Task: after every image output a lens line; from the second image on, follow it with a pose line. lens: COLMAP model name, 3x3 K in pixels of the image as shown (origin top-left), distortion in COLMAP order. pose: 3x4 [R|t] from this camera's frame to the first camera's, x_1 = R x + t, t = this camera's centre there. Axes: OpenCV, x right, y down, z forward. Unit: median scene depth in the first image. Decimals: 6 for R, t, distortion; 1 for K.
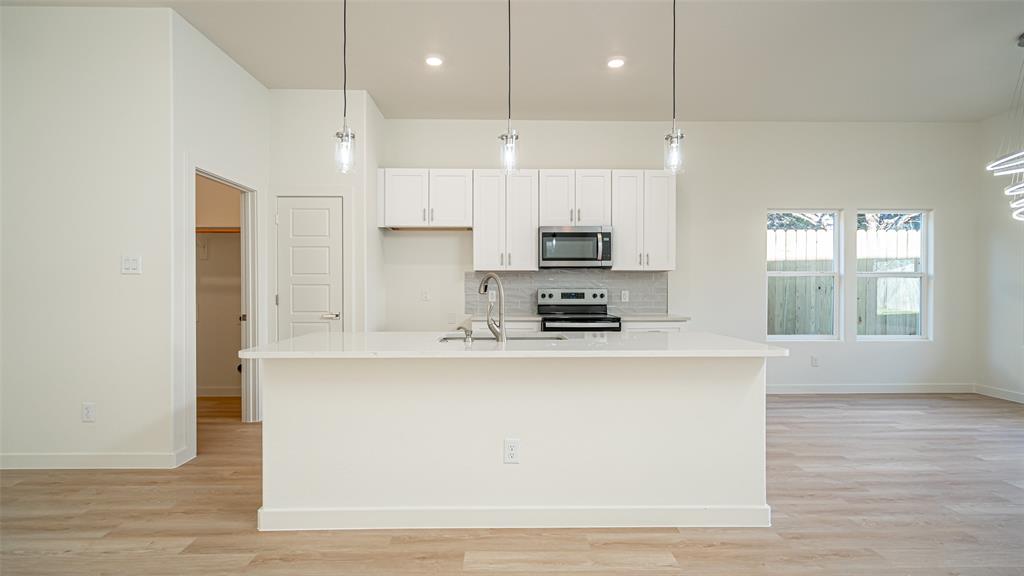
lens RADIAL K [[463.3, 0, 506.3], [0, 463.3, 290.6], [0, 0, 1]] dist [-0.015231, 0.001922]
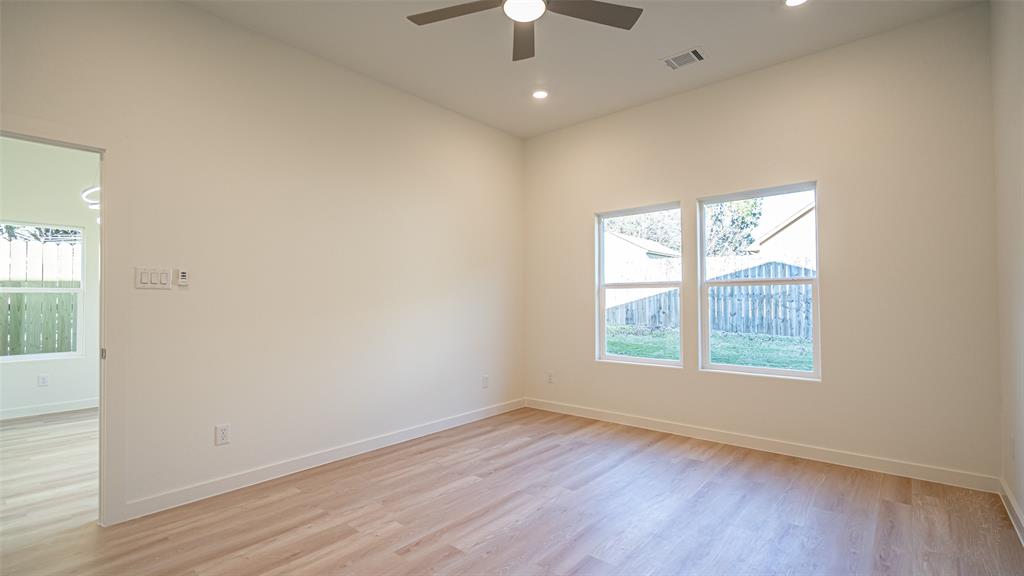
lens RADIAL K [[463.3, 0, 512.1], [0, 463.3, 290.8], [0, 0, 1]] dist [-0.015231, 0.001922]
pose [[0.663309, 0.009723, 0.748283, 0.665686], [0.010771, 0.999688, -0.022538, -0.004701], [-0.748268, 0.023010, 0.662997, -0.452517]]
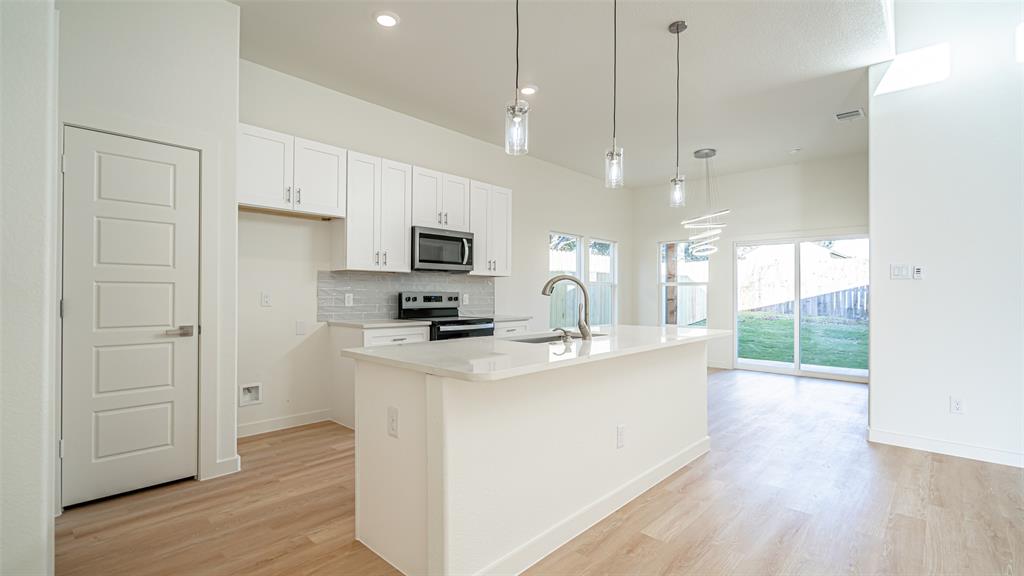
lens RADIAL K [[463.3, 0, 510.8], [0, 463.3, 288.3], [0, 0, 1]] dist [-0.015231, 0.001922]
pose [[0.692849, 0.011364, 0.720993, -0.470721], [-0.000352, 0.999881, -0.015422, 0.003752], [-0.721082, 0.010431, 0.692771, 0.199562]]
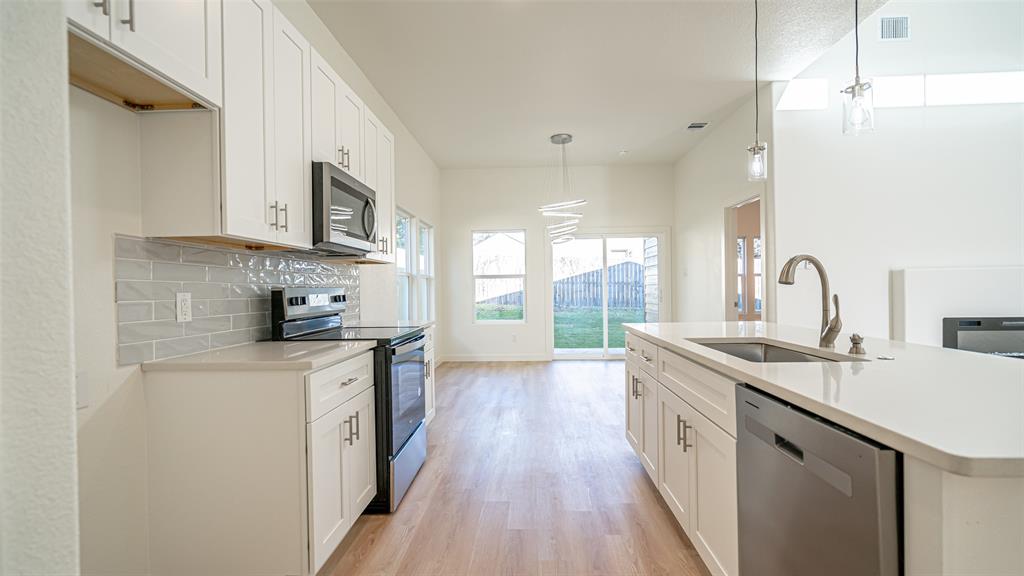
lens RADIAL K [[463.3, 0, 512.5], [0, 463.3, 293.4], [0, 0, 1]] dist [-0.015231, 0.001922]
pose [[0.057952, -0.012717, 0.998238, -0.410709], [0.020401, 0.999725, 0.011551, 0.001969], [-0.998111, 0.019696, 0.058195, 0.760122]]
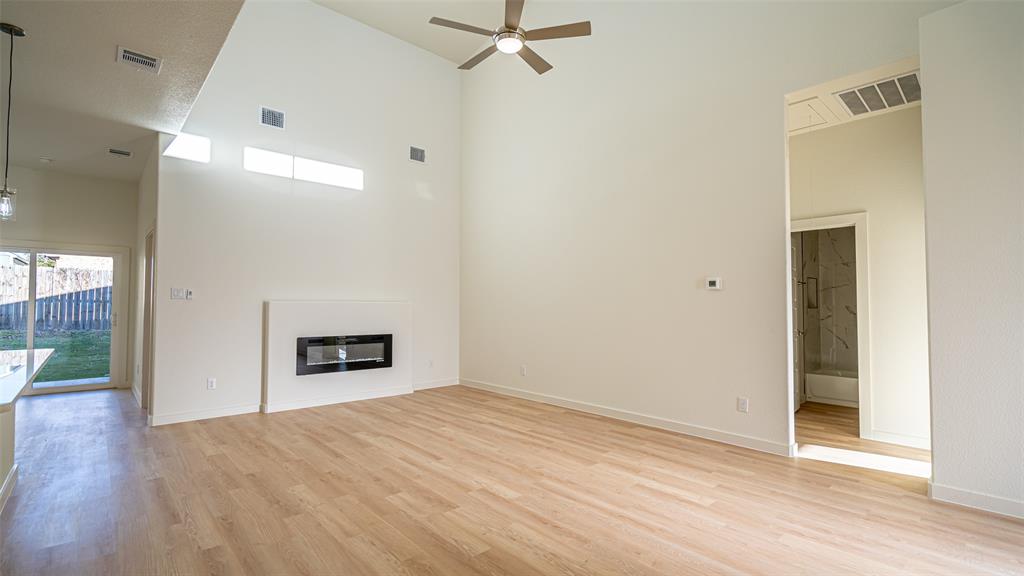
lens RADIAL K [[463.3, 0, 506.4], [0, 463.3, 295.9], [0, 0, 1]] dist [-0.015231, 0.001922]
pose [[-0.659962, 0.011985, 0.751204, -0.729473], [0.001570, 0.999893, -0.014574, -0.013058], [-0.751298, -0.008439, -0.659910, 0.384419]]
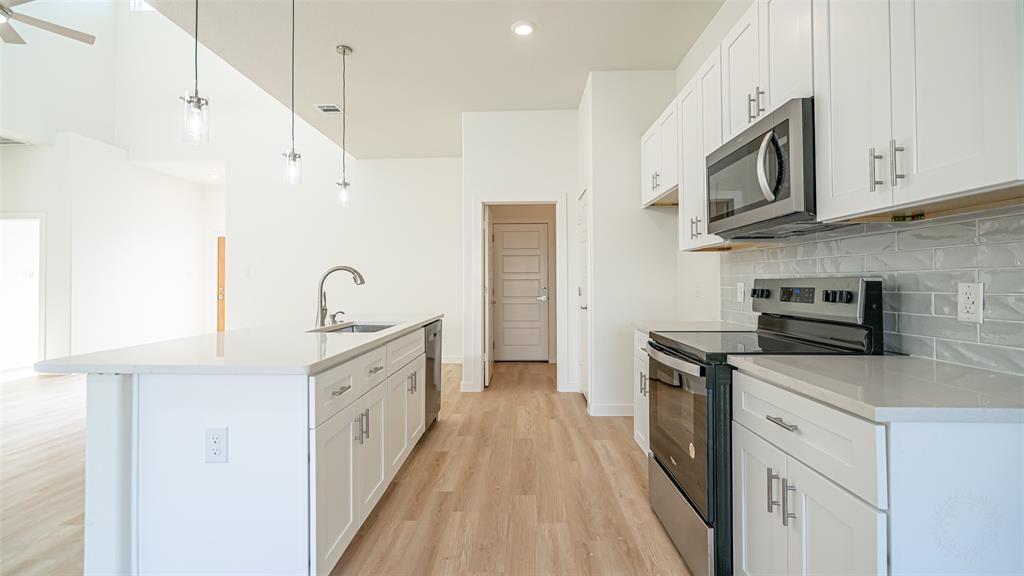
lens RADIAL K [[463.3, 0, 509.4], [0, 463.3, 287.1], [0, 0, 1]] dist [-0.015231, 0.001922]
pose [[-0.044463, 0.003640, -0.999004, 0.580664], [-0.003006, 0.999988, 0.003778, 0.003395], [0.999006, 0.003171, -0.044452, 0.789823]]
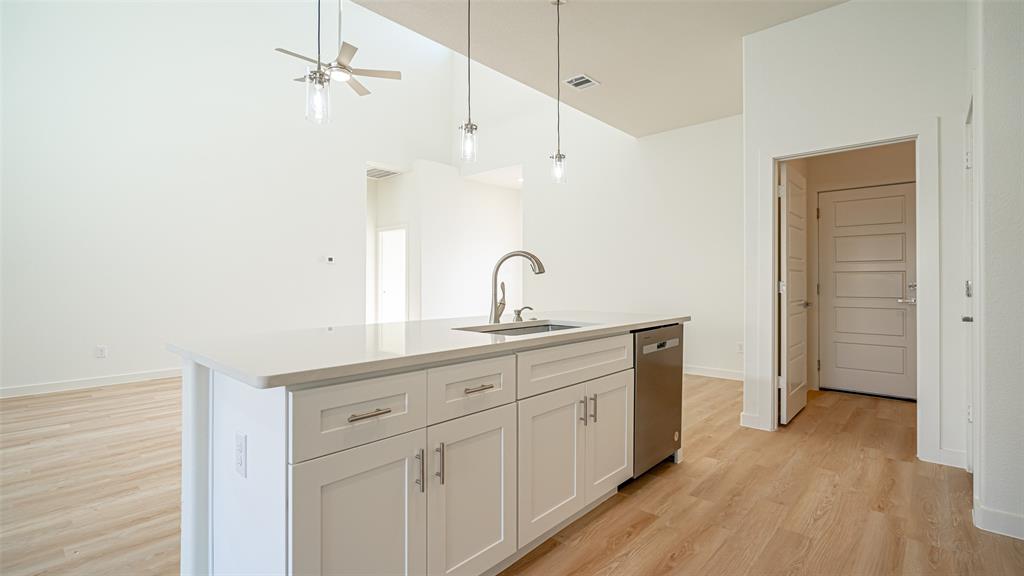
lens RADIAL K [[463.3, 0, 505.7], [0, 463.3, 285.2], [0, 0, 1]] dist [-0.015231, 0.001922]
pose [[-0.695343, 0.000733, -0.718678, 0.352341], [-0.008903, 0.999914, 0.009634, 0.010794], [0.718623, 0.013097, -0.695277, 0.878645]]
